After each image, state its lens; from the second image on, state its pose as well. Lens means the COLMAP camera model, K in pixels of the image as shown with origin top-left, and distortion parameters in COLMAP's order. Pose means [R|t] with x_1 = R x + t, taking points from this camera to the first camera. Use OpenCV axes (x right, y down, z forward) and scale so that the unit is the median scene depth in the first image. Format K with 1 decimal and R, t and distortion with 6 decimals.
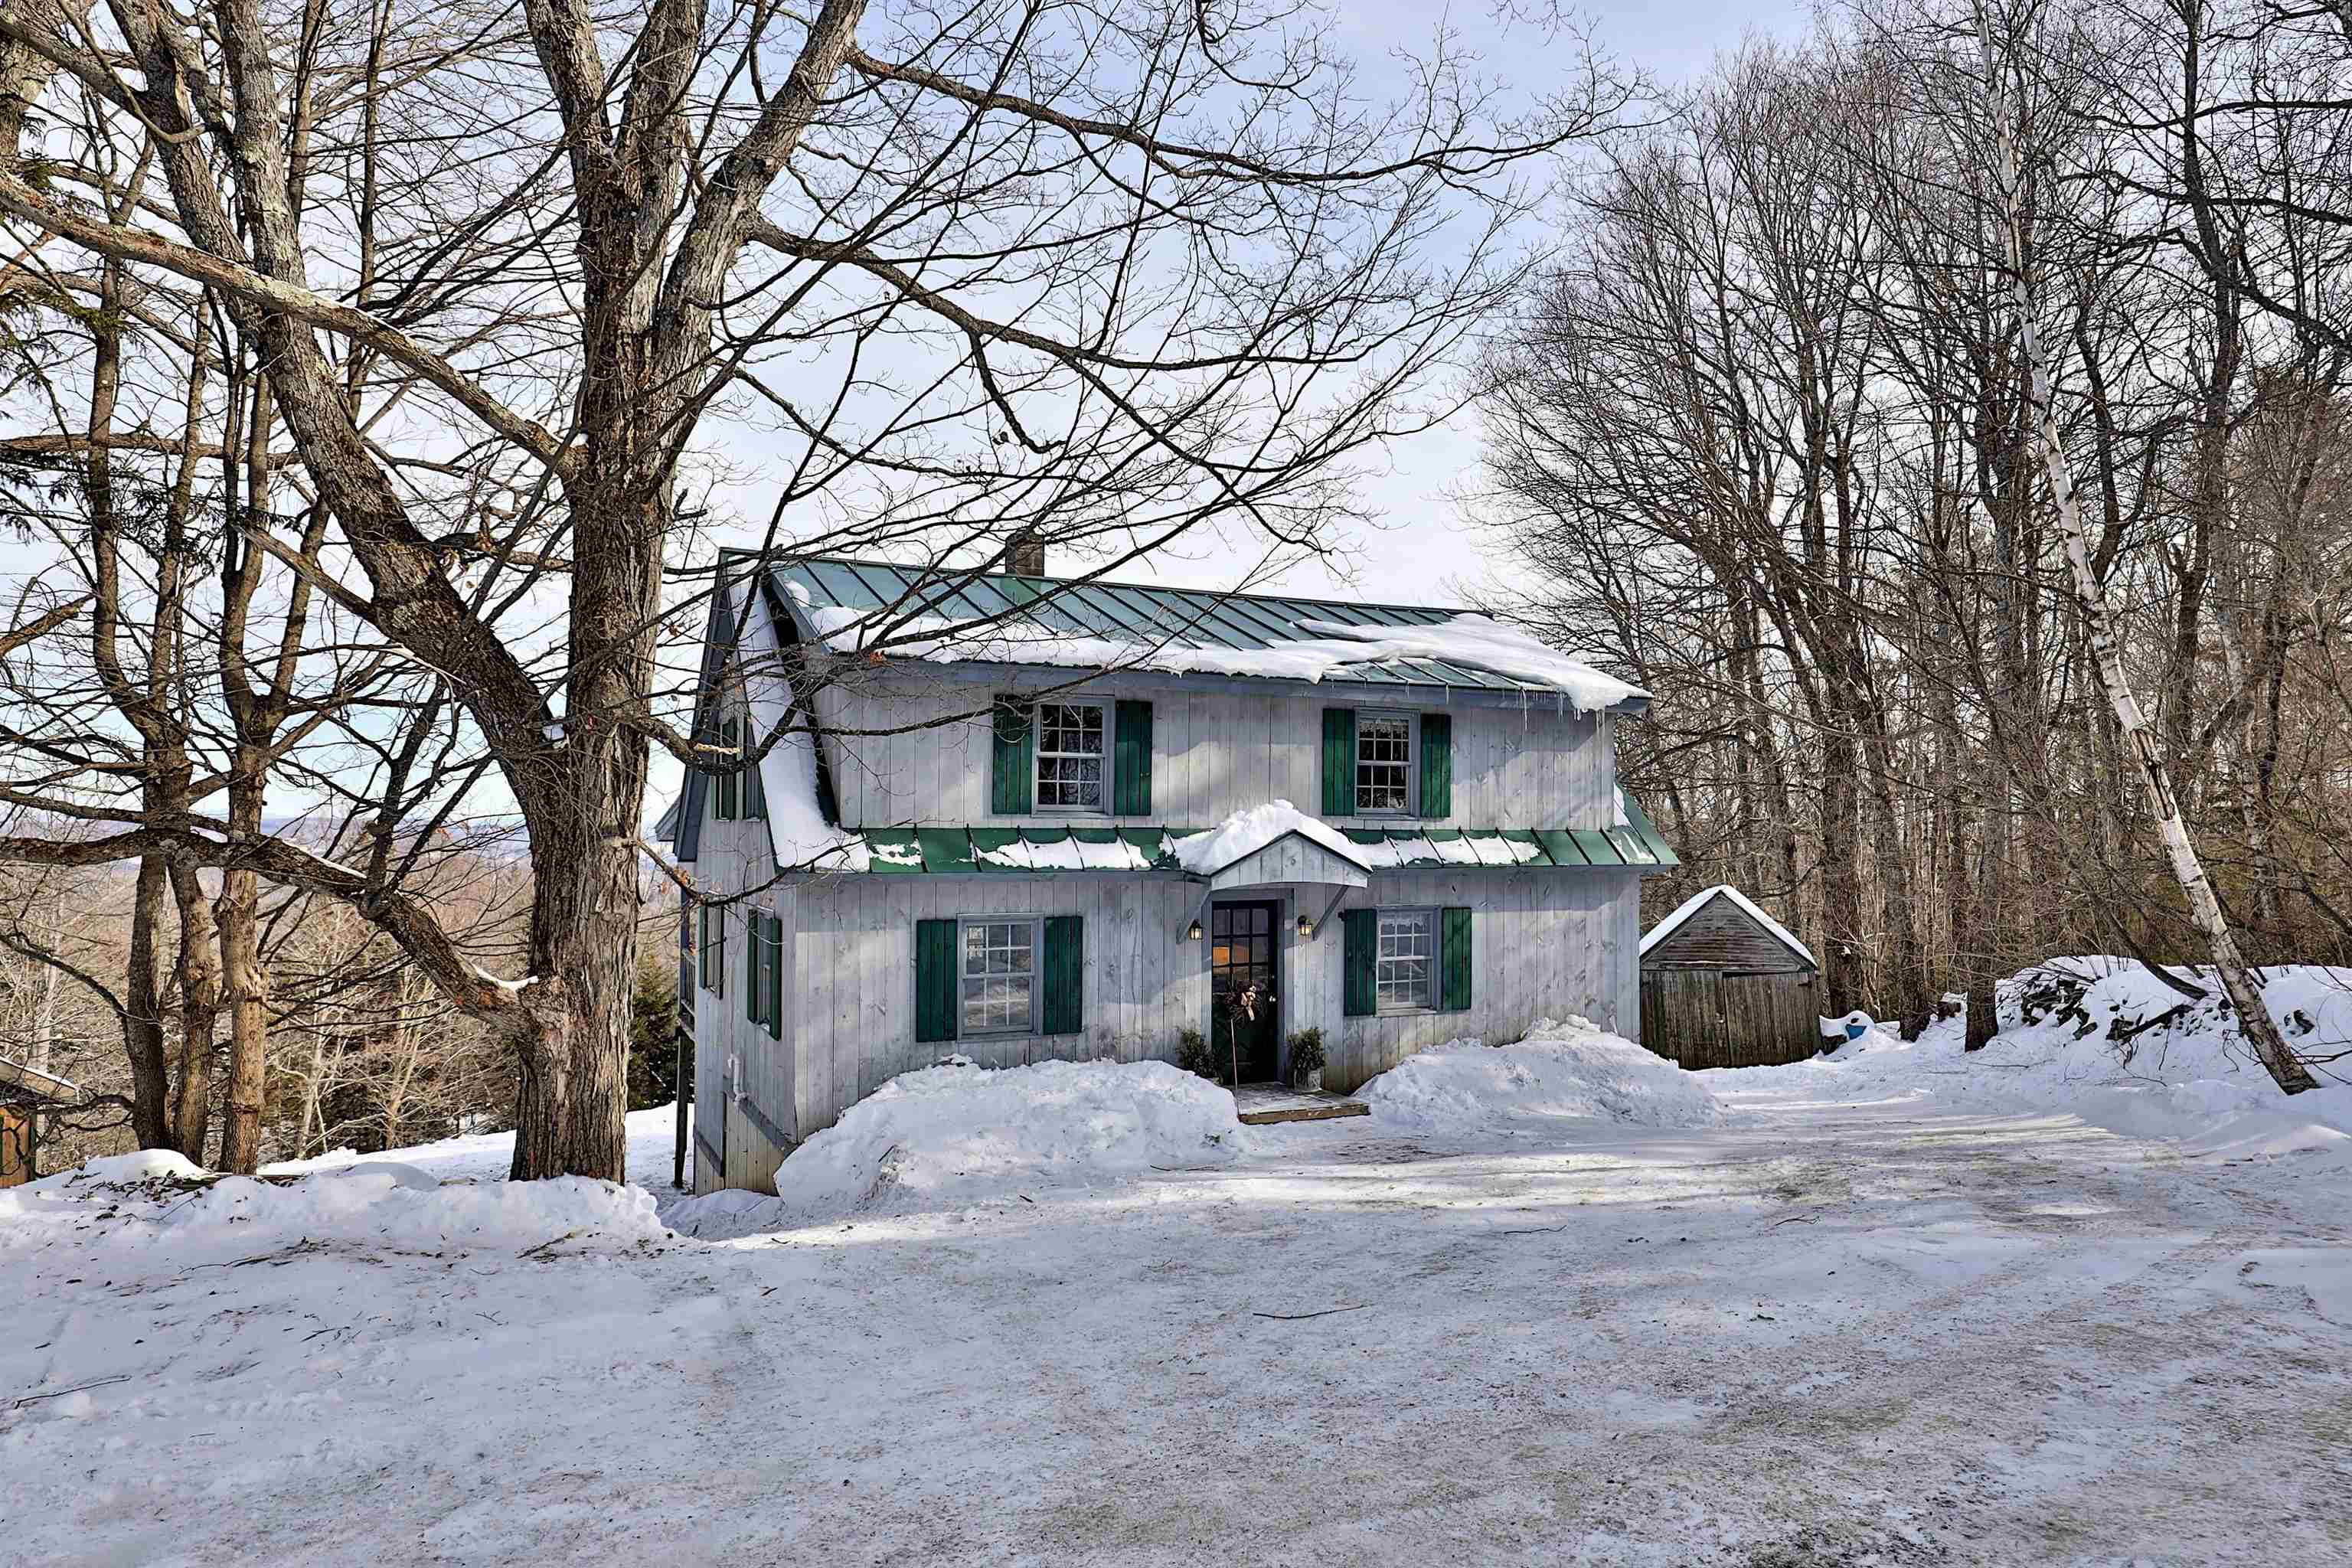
lens RADIAL K [[1457.5, 0, 1177.5], [0, 1457.5, 785.9], [0, 0, 1]] dist [0.001389, -0.000469]
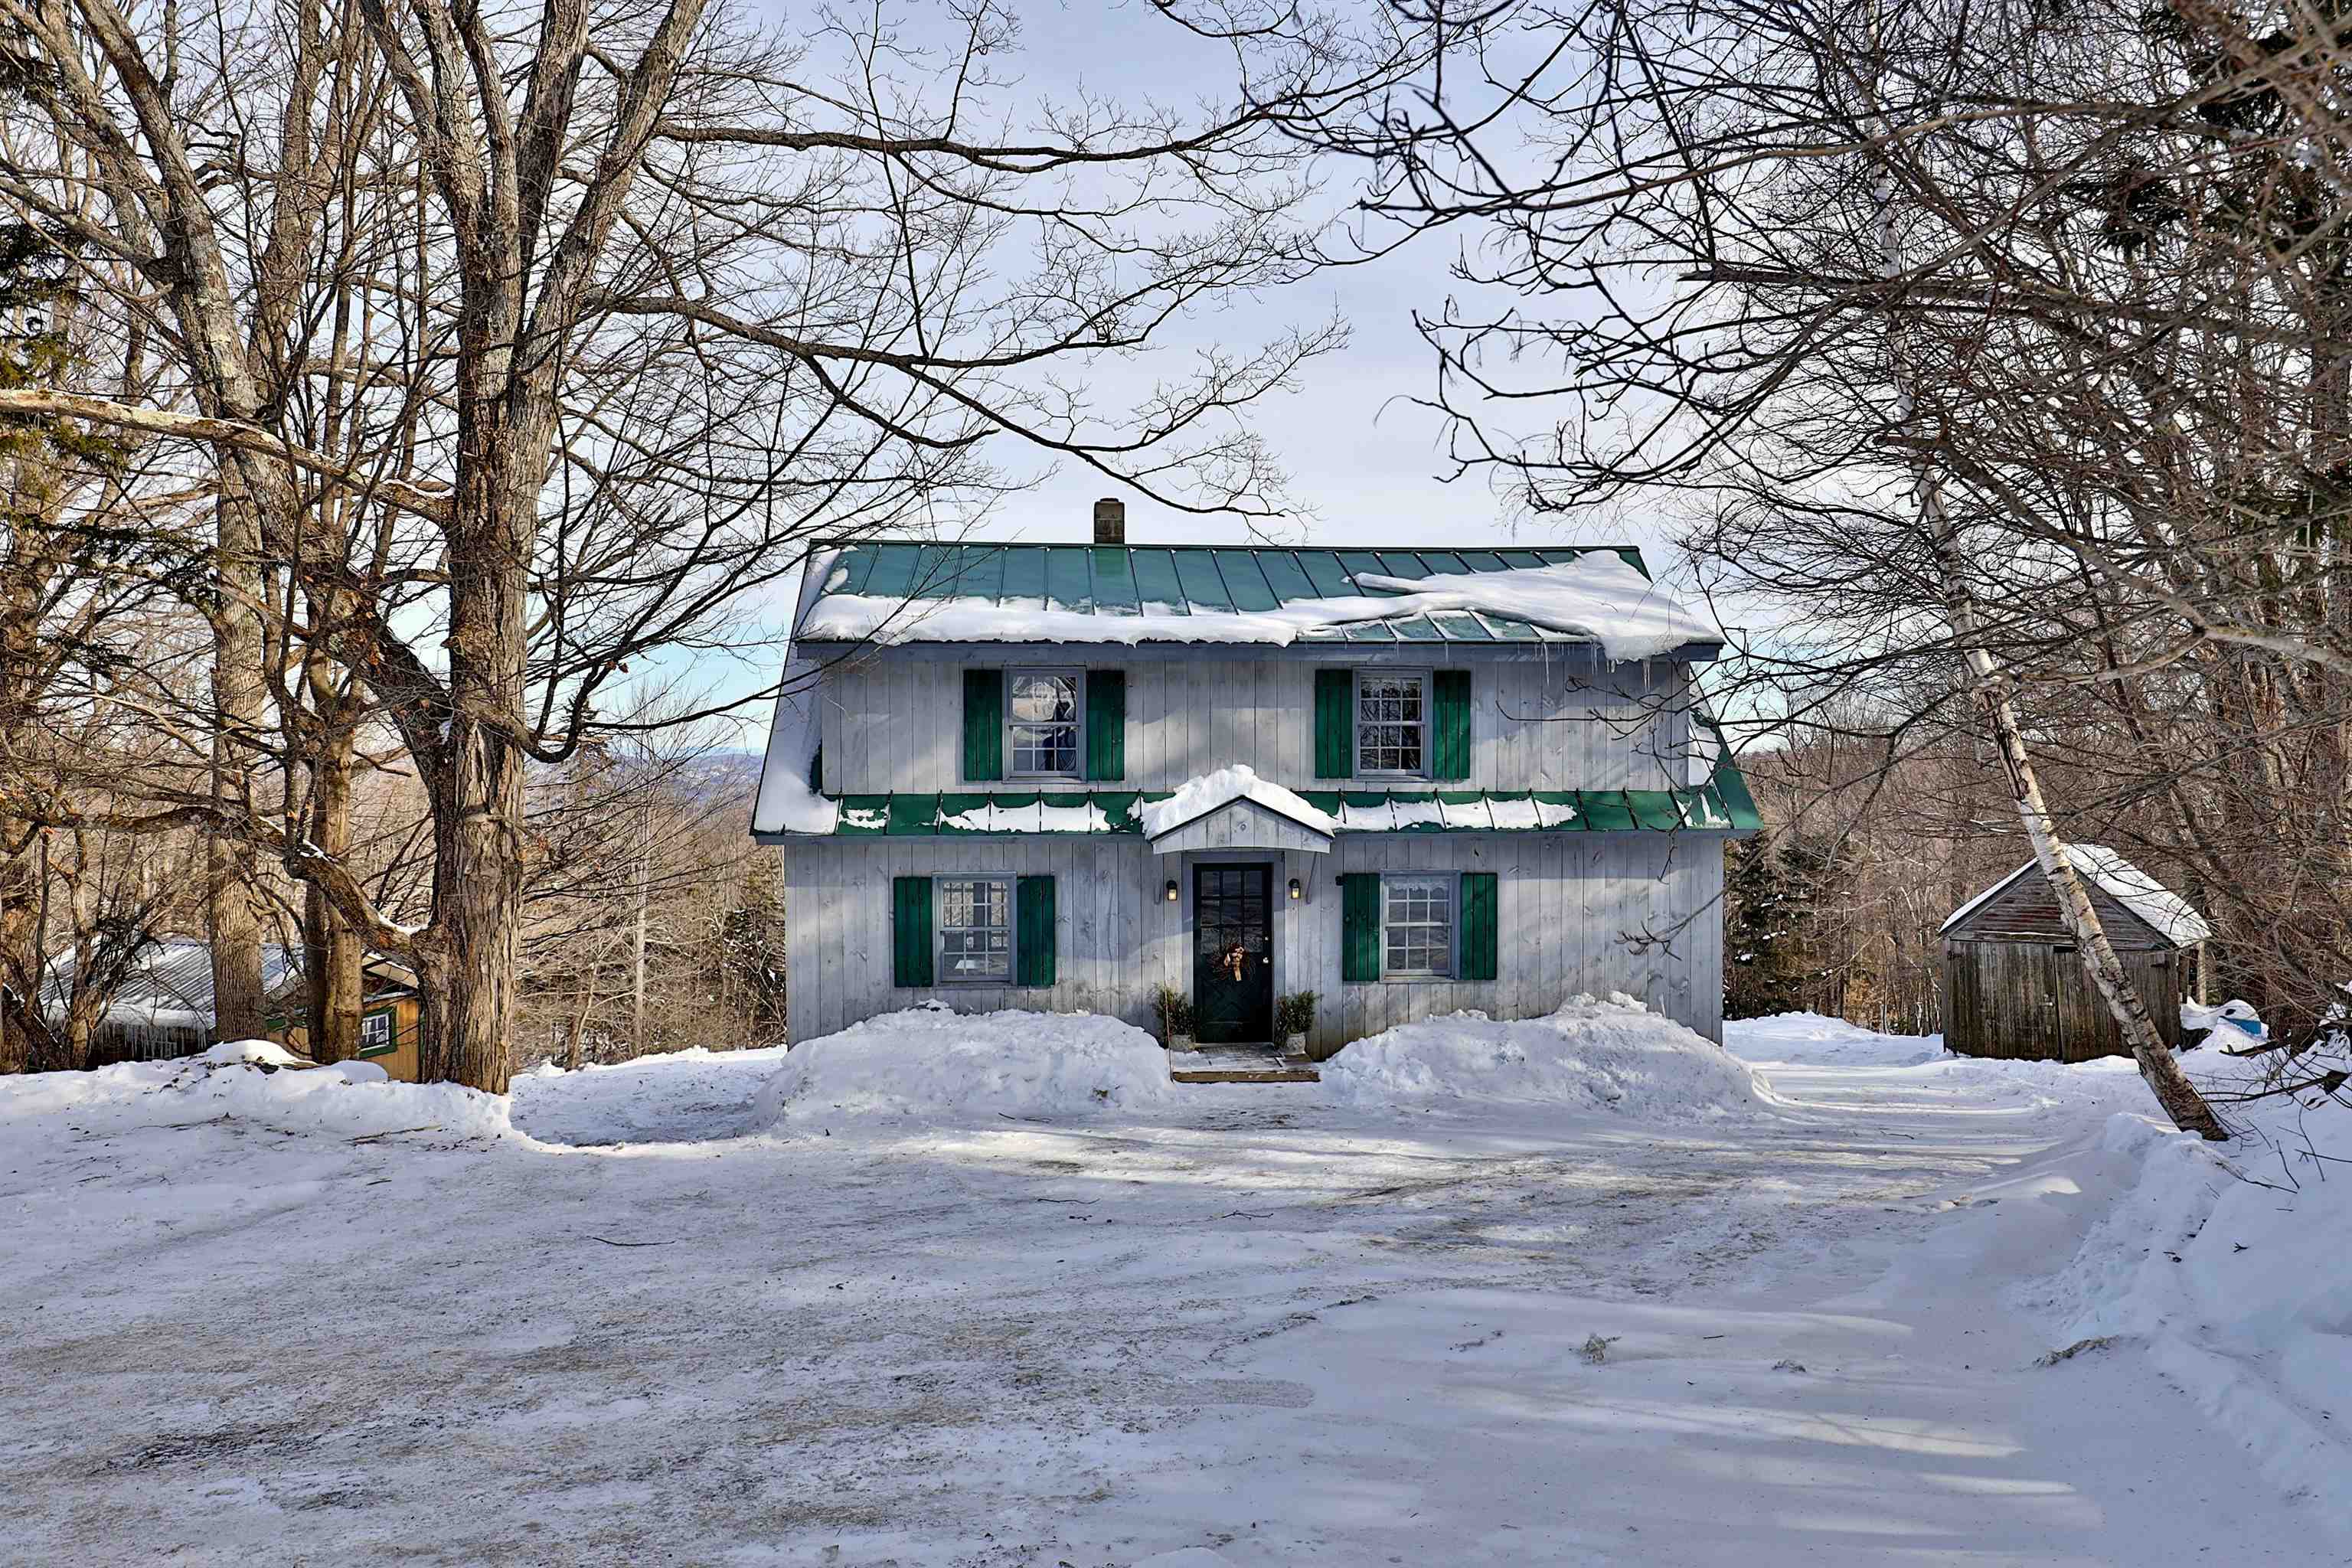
lens RADIAL K [[1501.0, 0, 1177.7], [0, 1501.0, 778.1], [0, 0, 1]] dist [0.001986, -0.000489]
pose [[0.931769, -0.000693, -0.363052, 0.404763], [0.016304, 0.999069, 0.039938, -0.023411], [0.362686, -0.043133, 0.930913, 0.019674]]
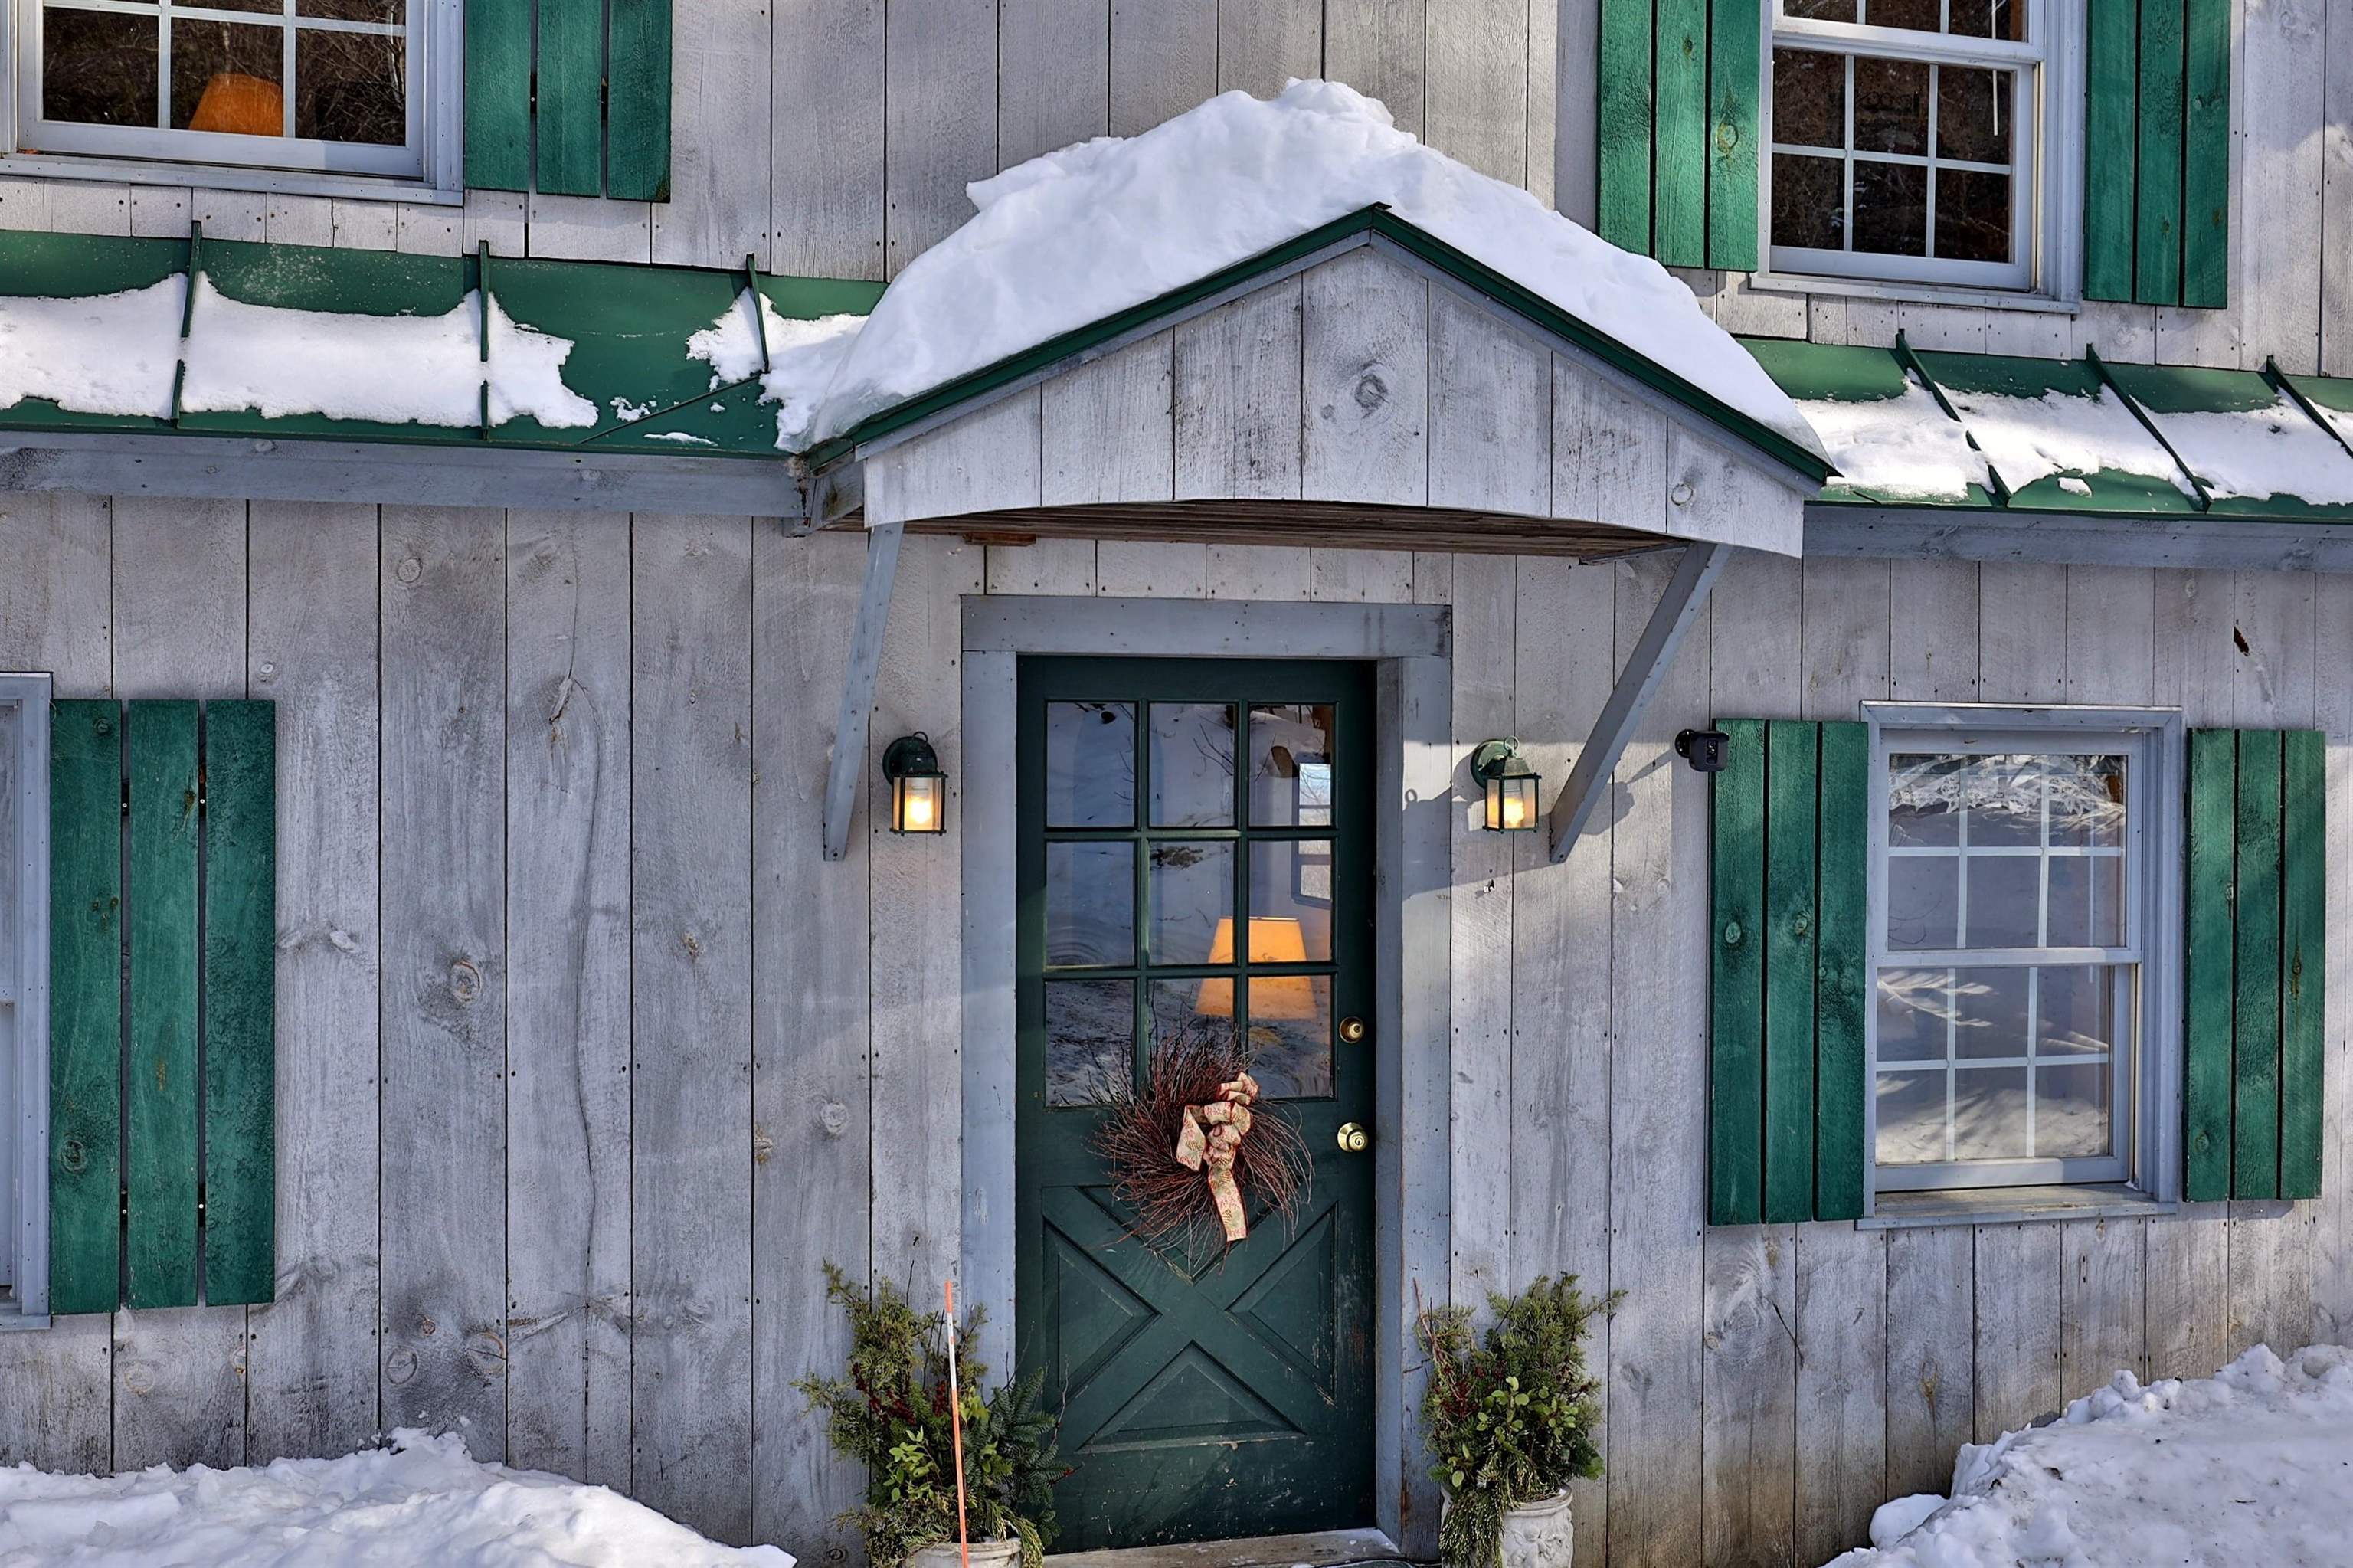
lens RADIAL K [[2514.0, 0, 1176.5], [0, 2514.0, 783.7], [0, 0, 1]] dist [-0.010086, 0.000000]
pose [[0.988262, -0.000624, -0.152768, 0.100522], [0.004380, 0.999696, 0.024255, 0.090932], [0.152706, -0.024639, 0.987964, 0.675387]]
